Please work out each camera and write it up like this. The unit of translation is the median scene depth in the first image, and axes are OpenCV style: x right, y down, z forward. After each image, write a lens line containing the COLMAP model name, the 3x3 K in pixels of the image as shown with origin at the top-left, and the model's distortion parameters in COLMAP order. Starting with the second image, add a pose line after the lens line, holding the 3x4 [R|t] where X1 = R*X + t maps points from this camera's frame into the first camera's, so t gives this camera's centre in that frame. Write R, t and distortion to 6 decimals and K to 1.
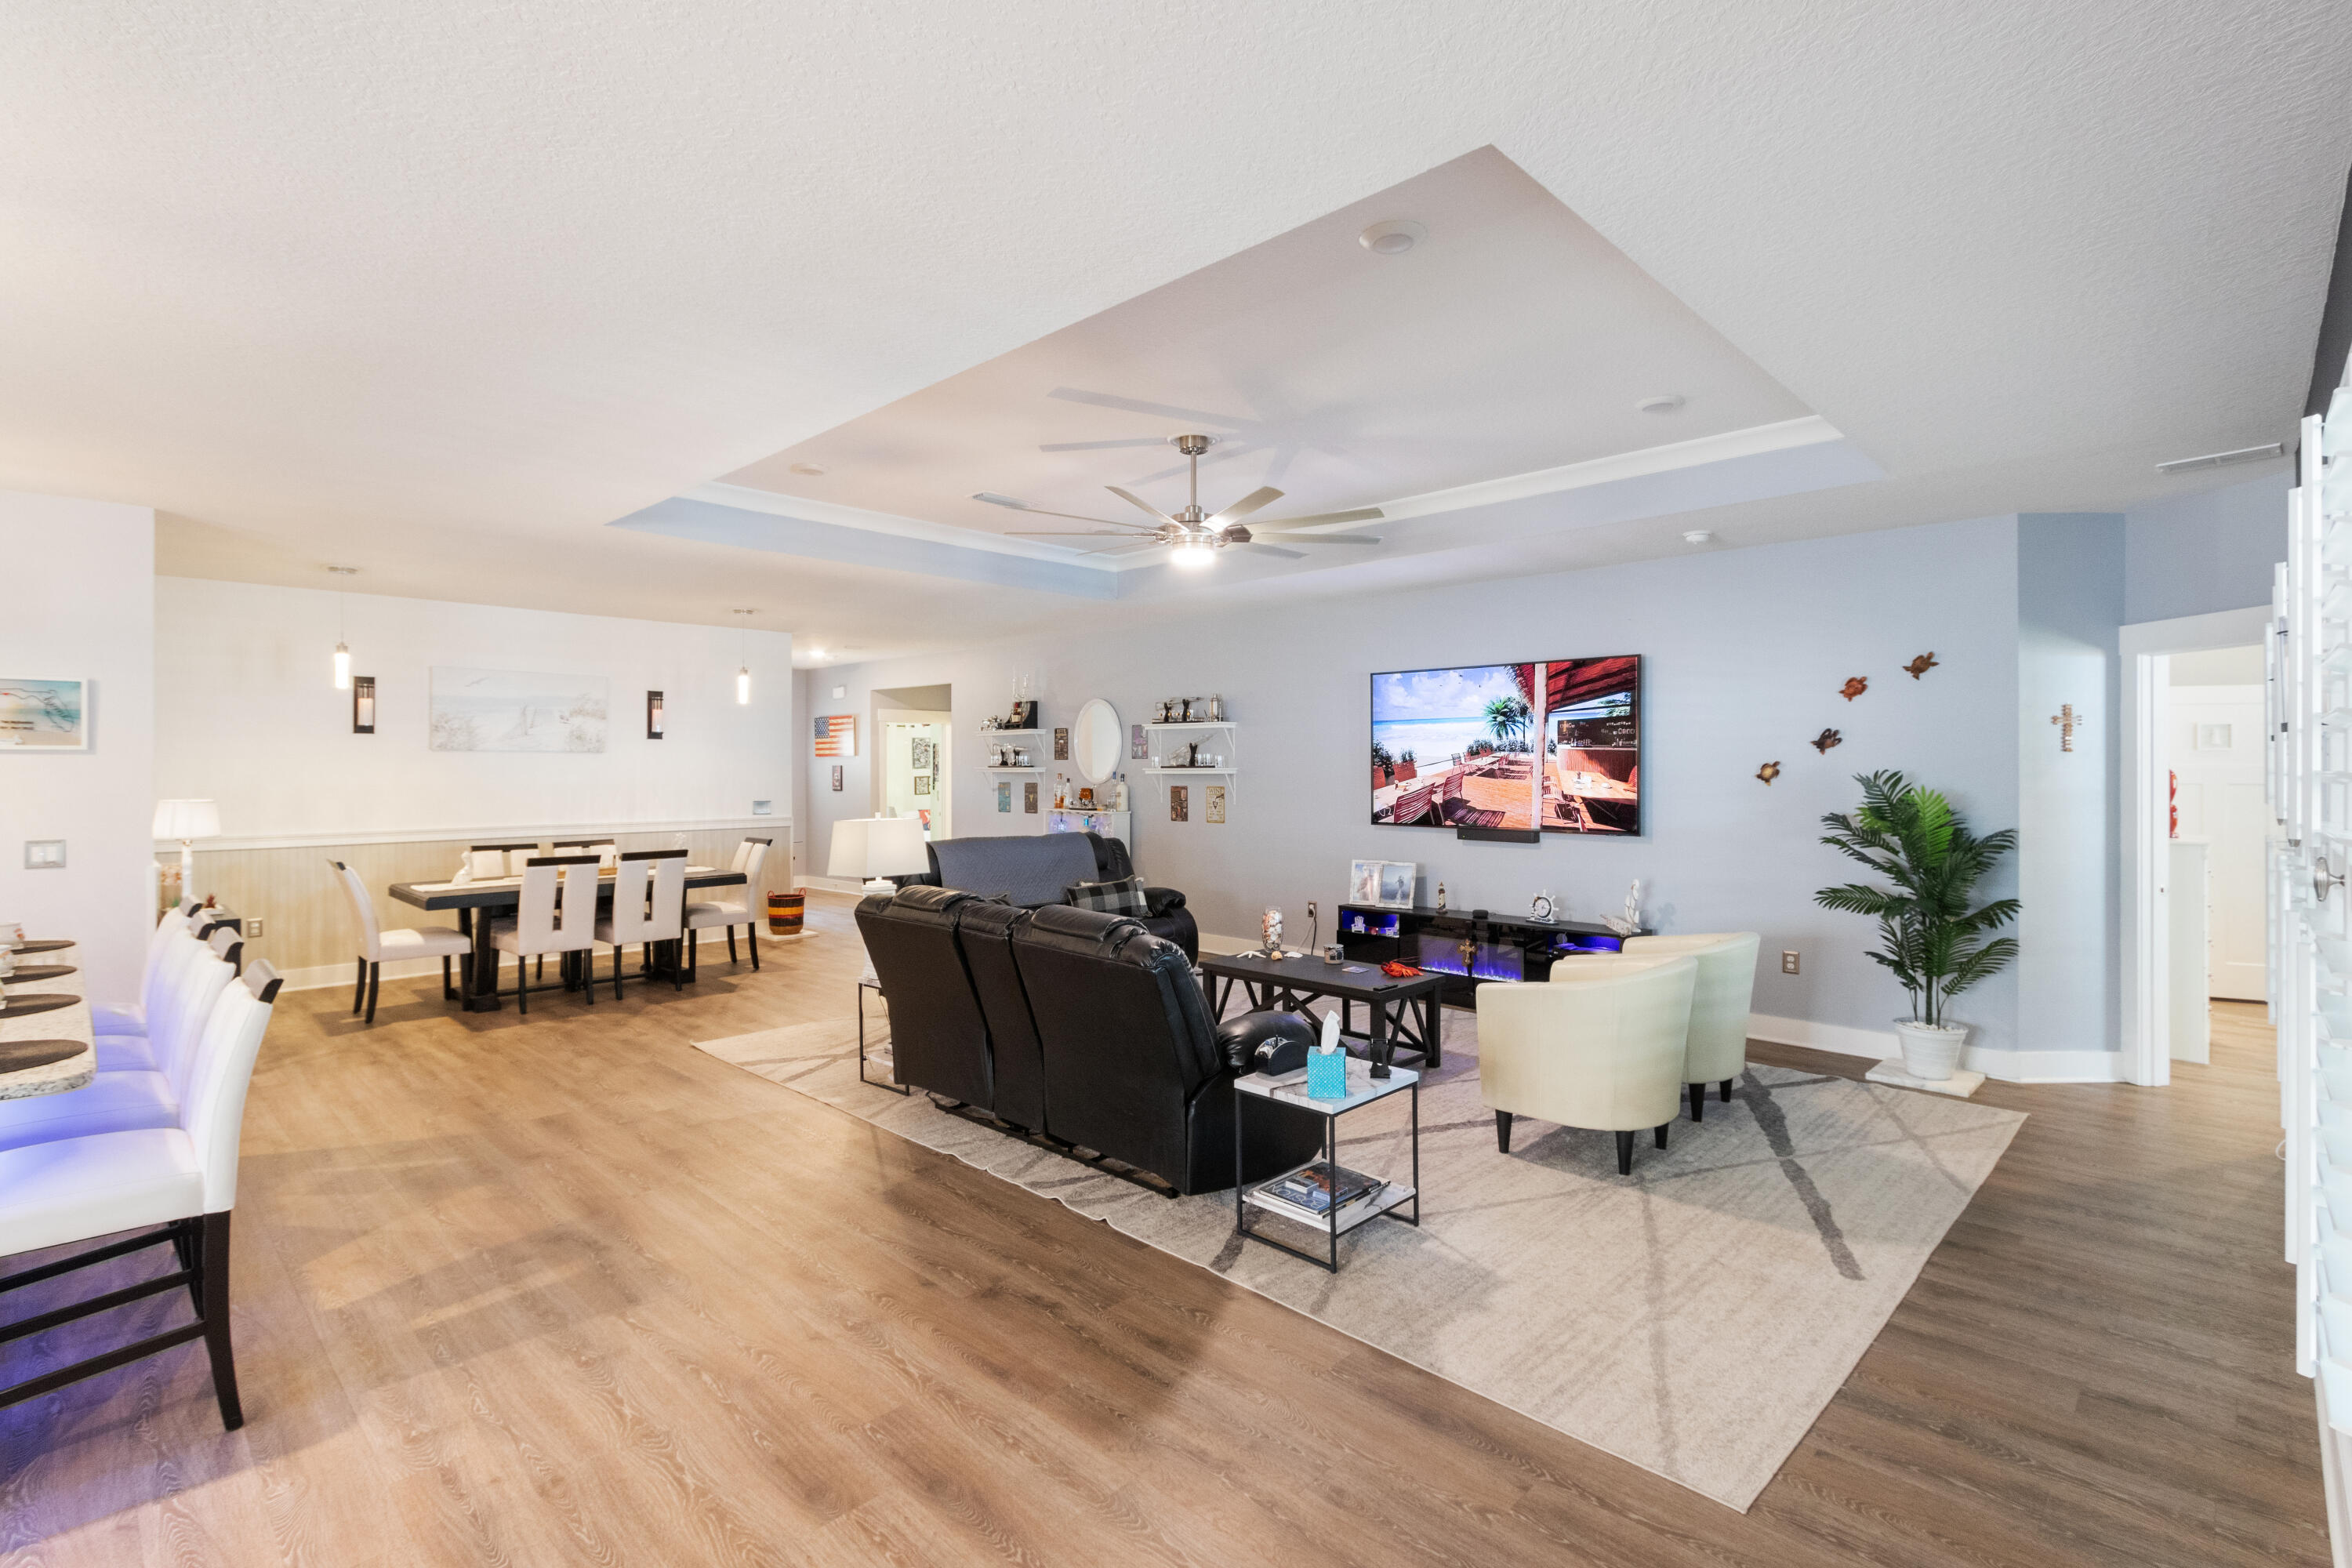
lens RADIAL K [[1078.6, 0, 1172.0], [0, 1078.6, 772.1], [0, 0, 1]] dist [-0.000605, 0.000086]
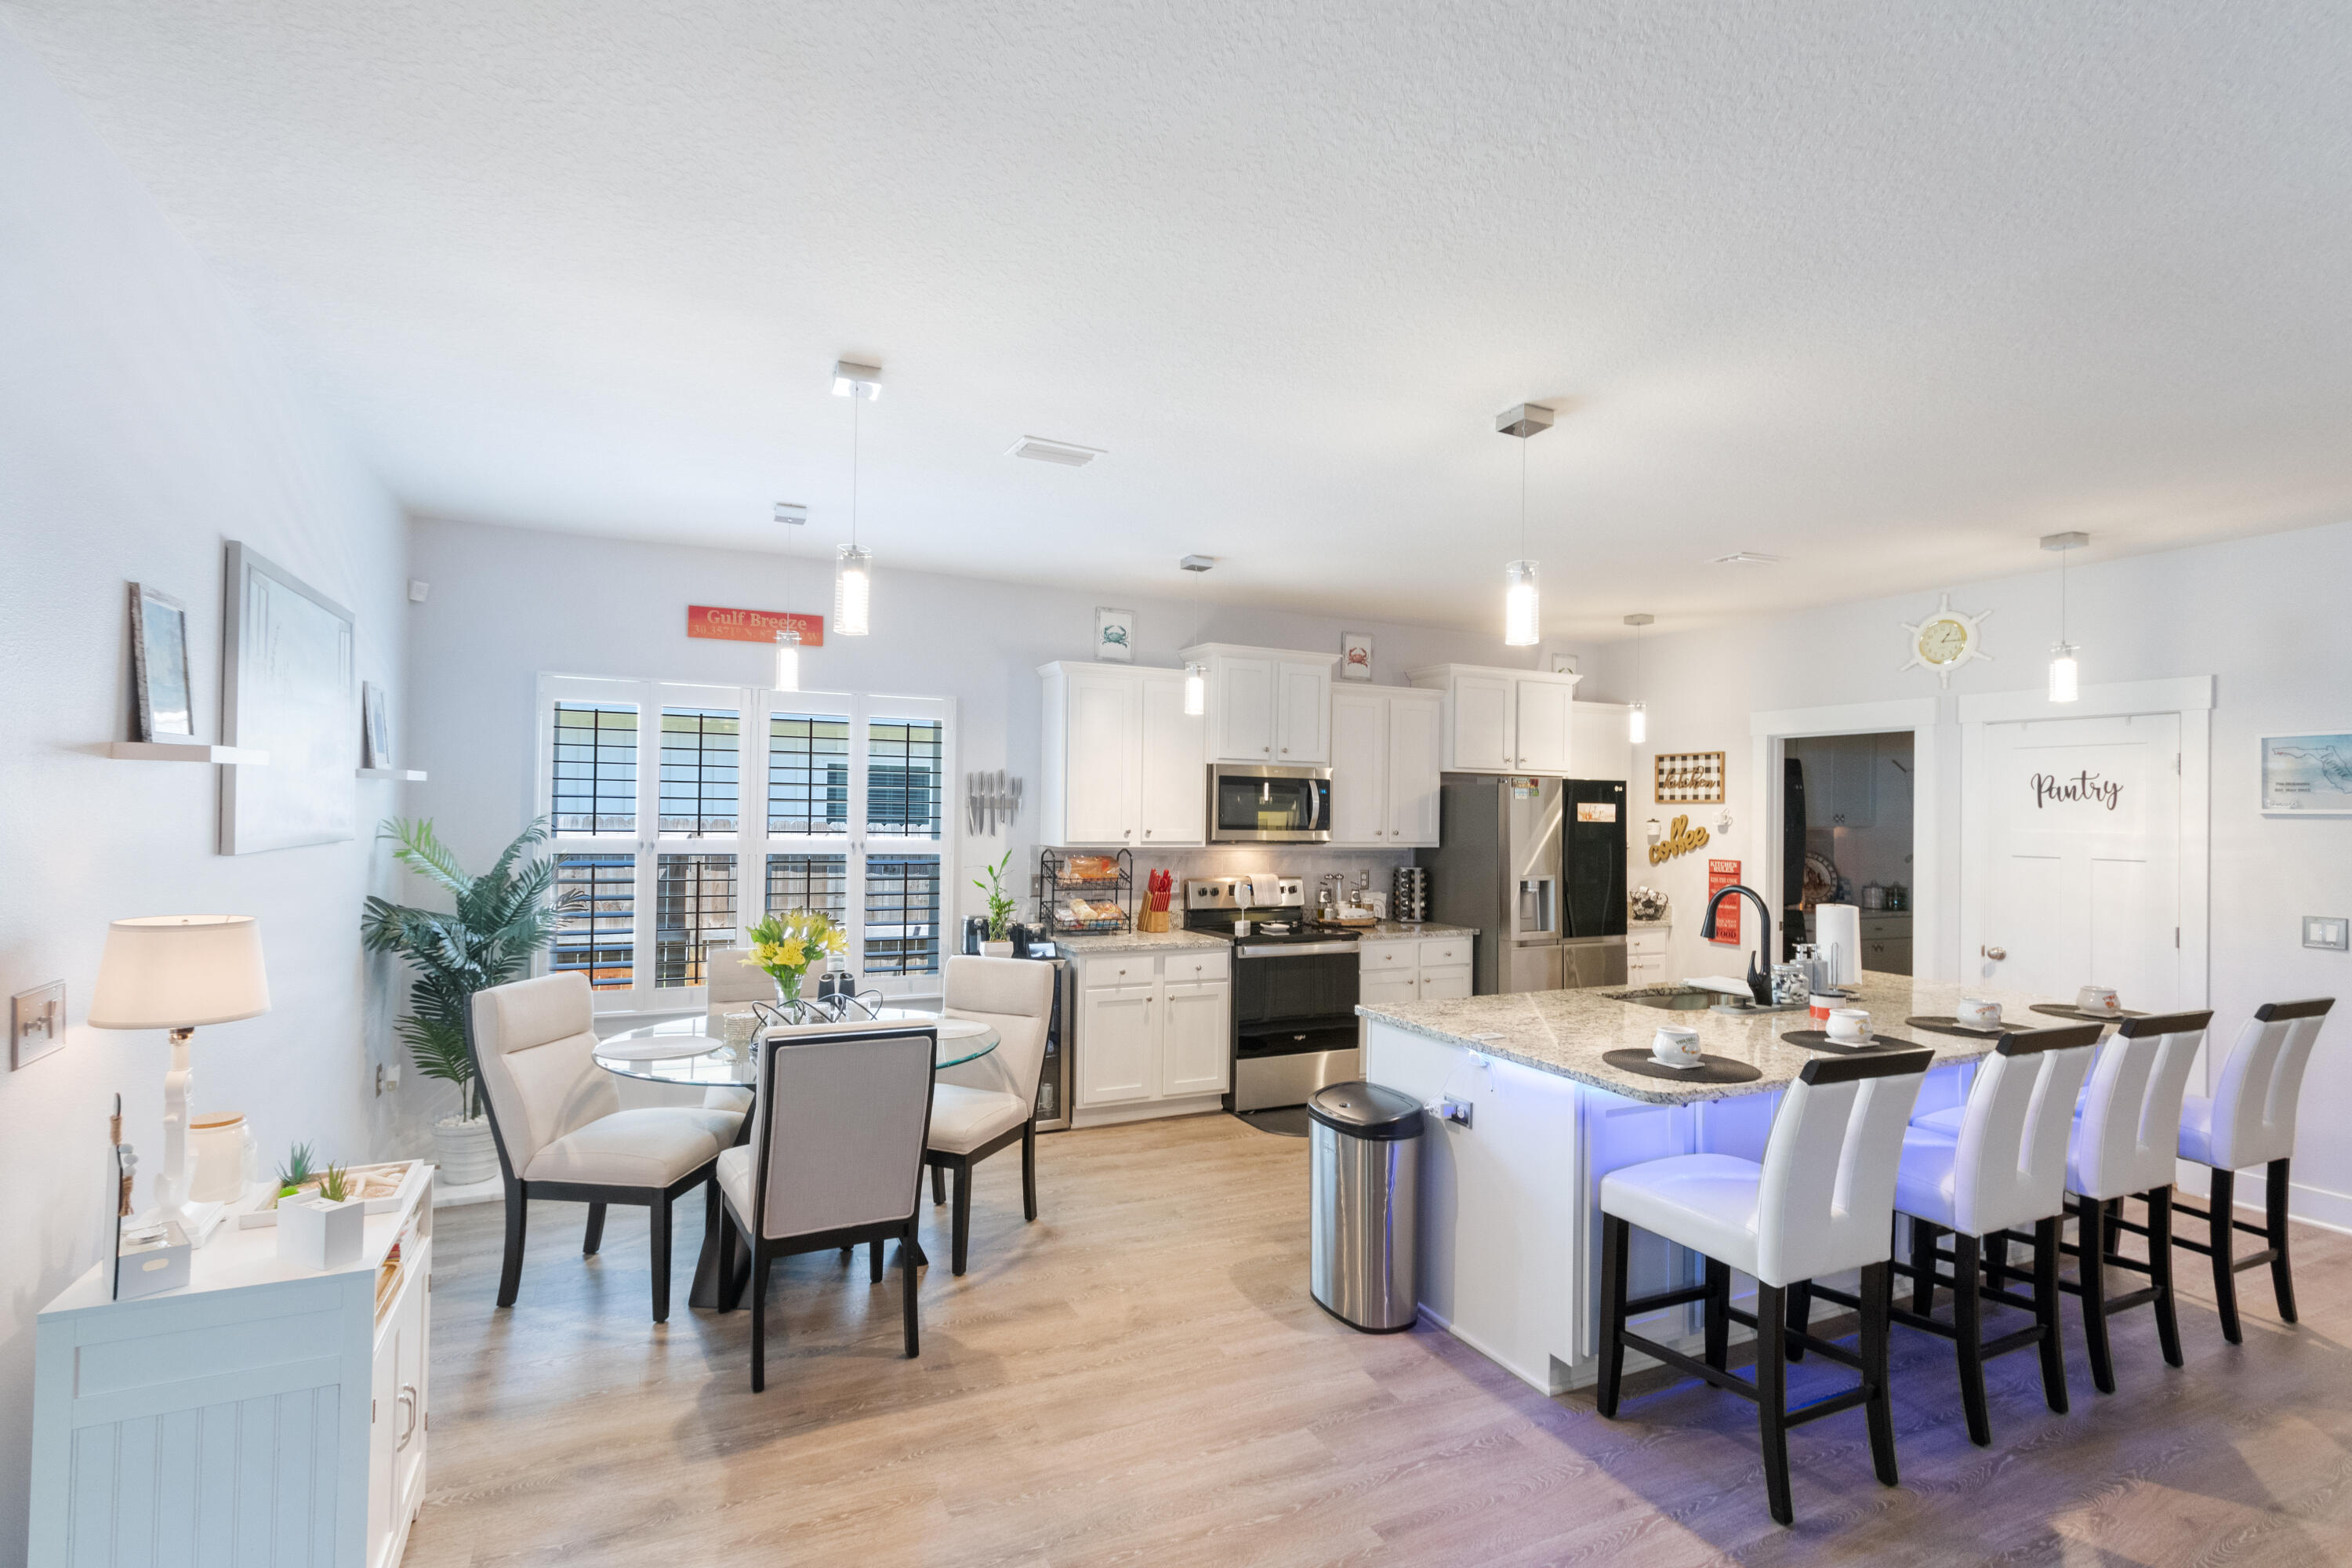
lens RADIAL K [[1095.0, 0, 1163.0], [0, 1095.0, 790.1], [0, 0, 1]] dist [0.002625, 0.000278]
pose [[-0.347906, -0.024065, -0.937220, 0.084646], [-0.020317, 0.999629, -0.018126, -0.003346], [0.937309, 0.012736, -0.348266, 0.281382]]
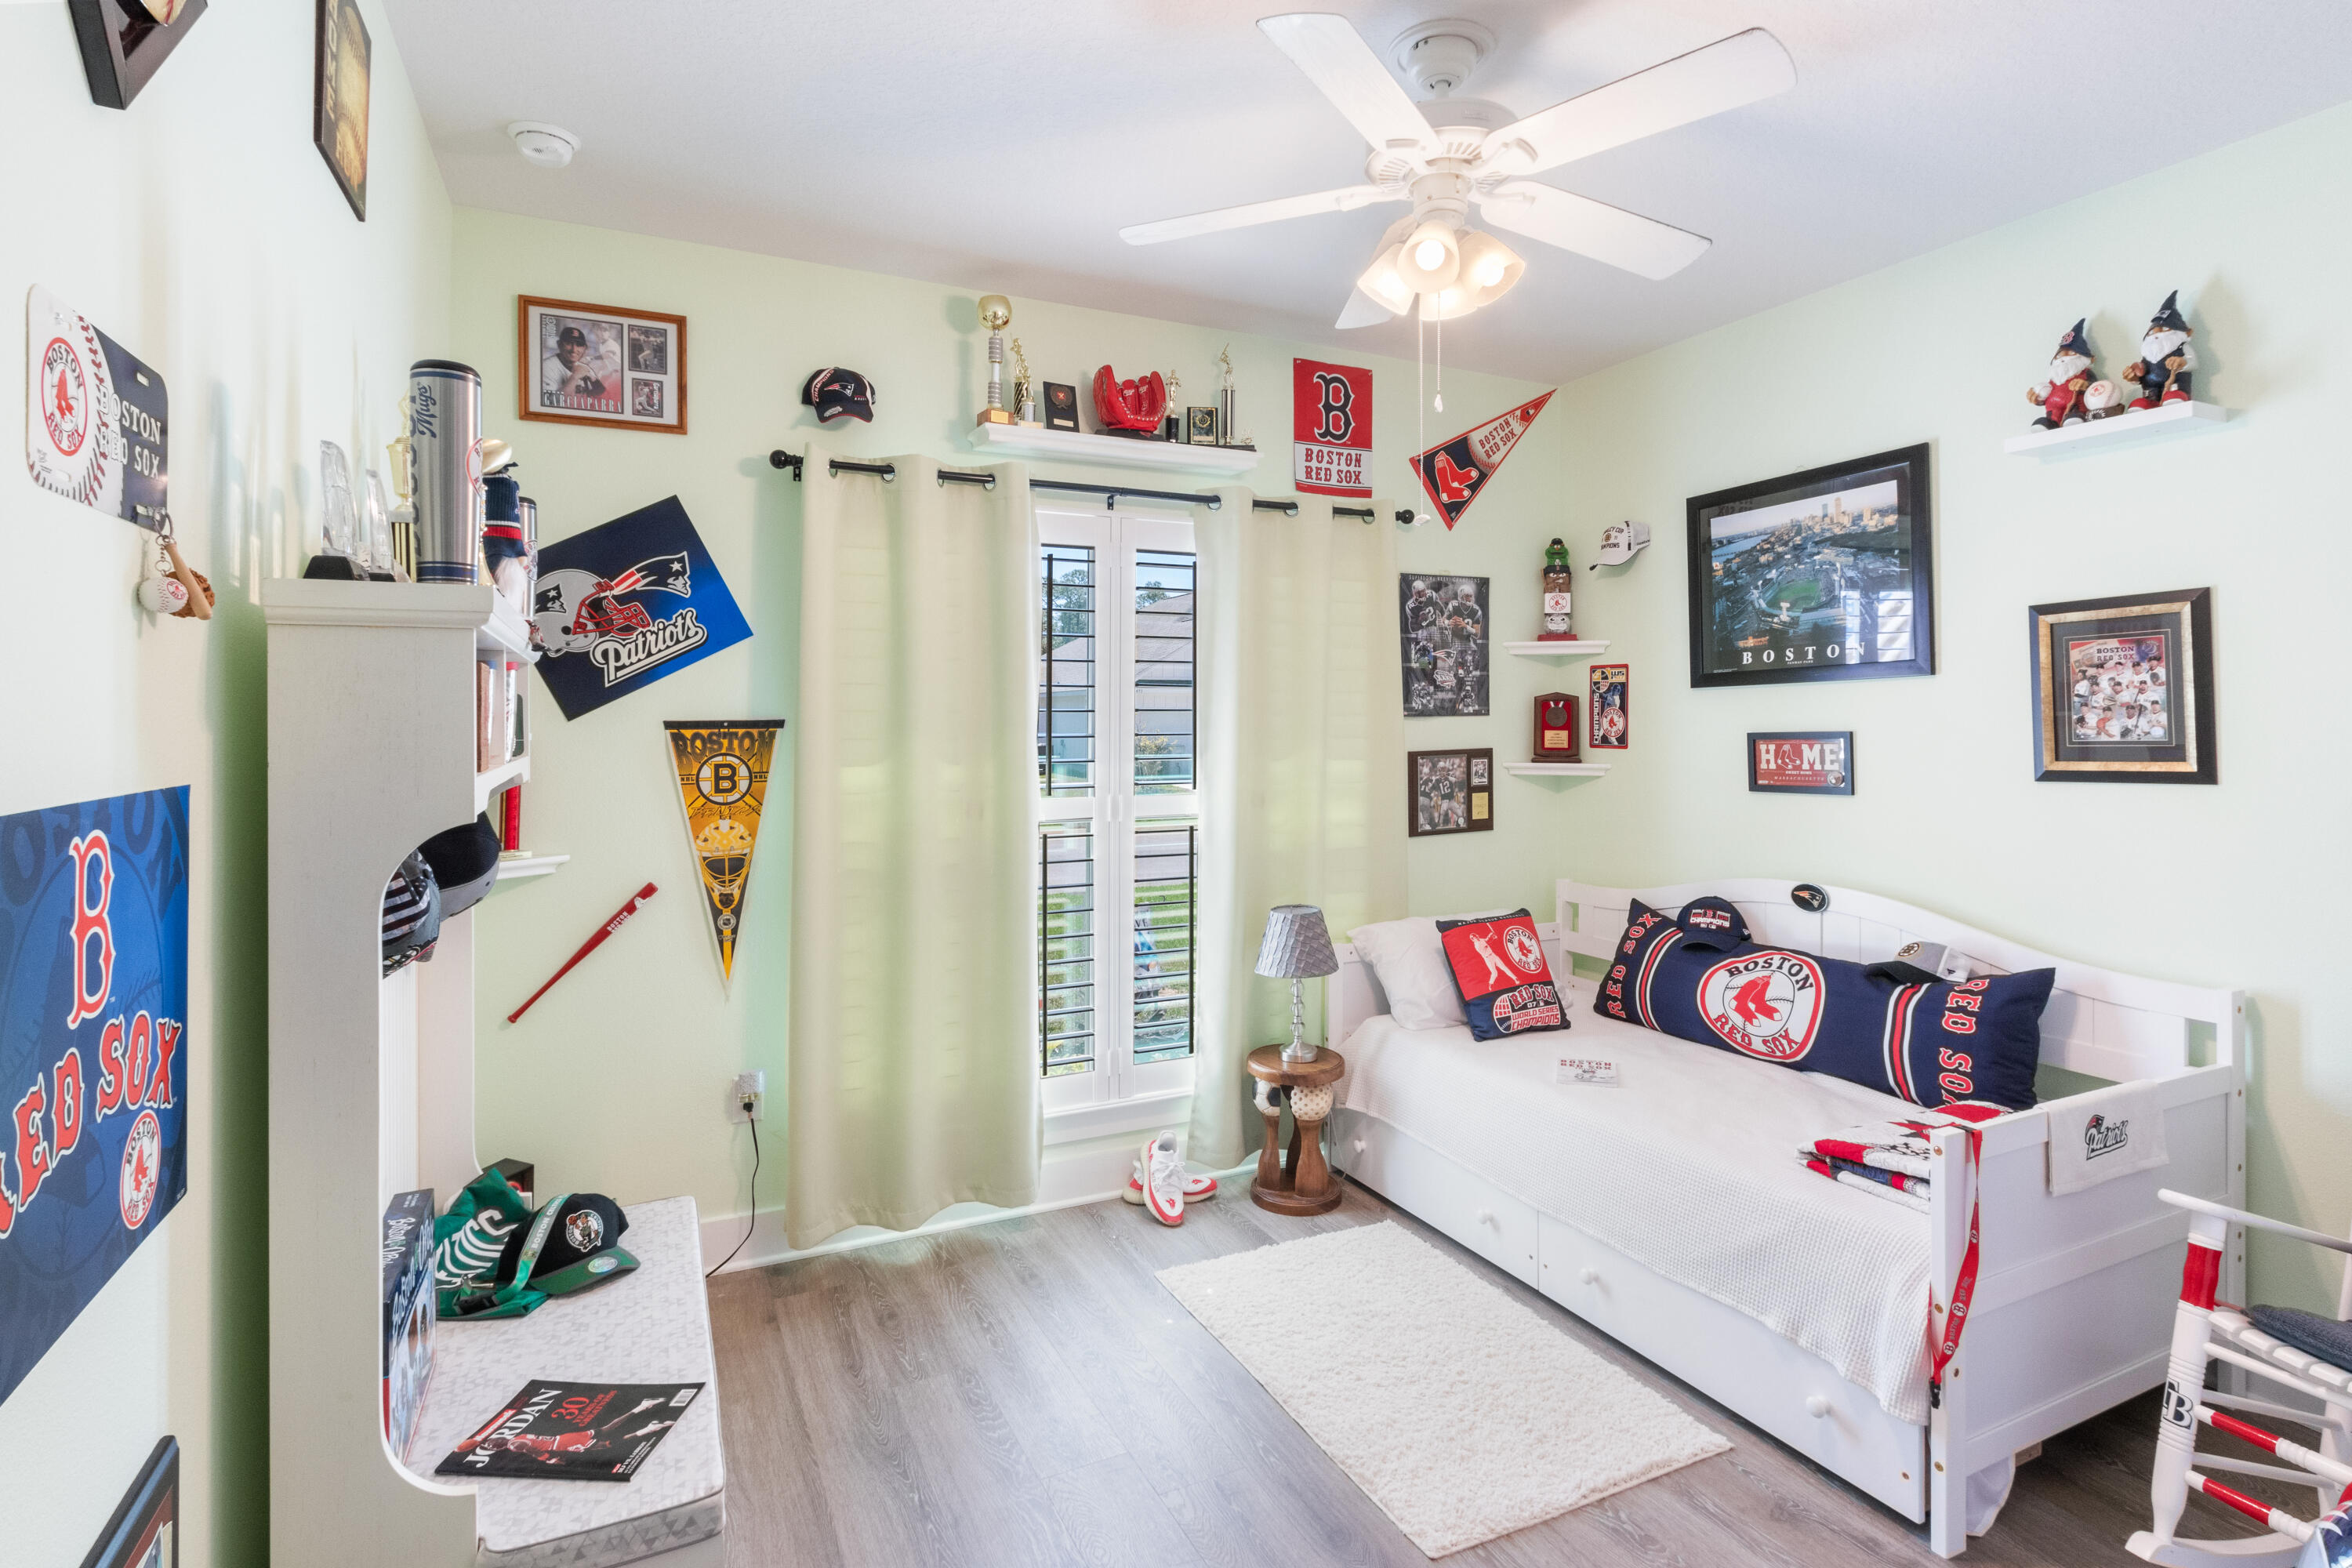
lens RADIAL K [[1095.0, 0, 1163.0], [0, 1095.0, 790.1], [0, 0, 1]] dist [0.002625, 0.000278]
pose [[0.932431, 0.027747, -0.360281, -0.509945], [-0.006205, 0.998130, 0.060811, -0.003765], [0.361295, -0.054467, 0.930859, 1.931187]]
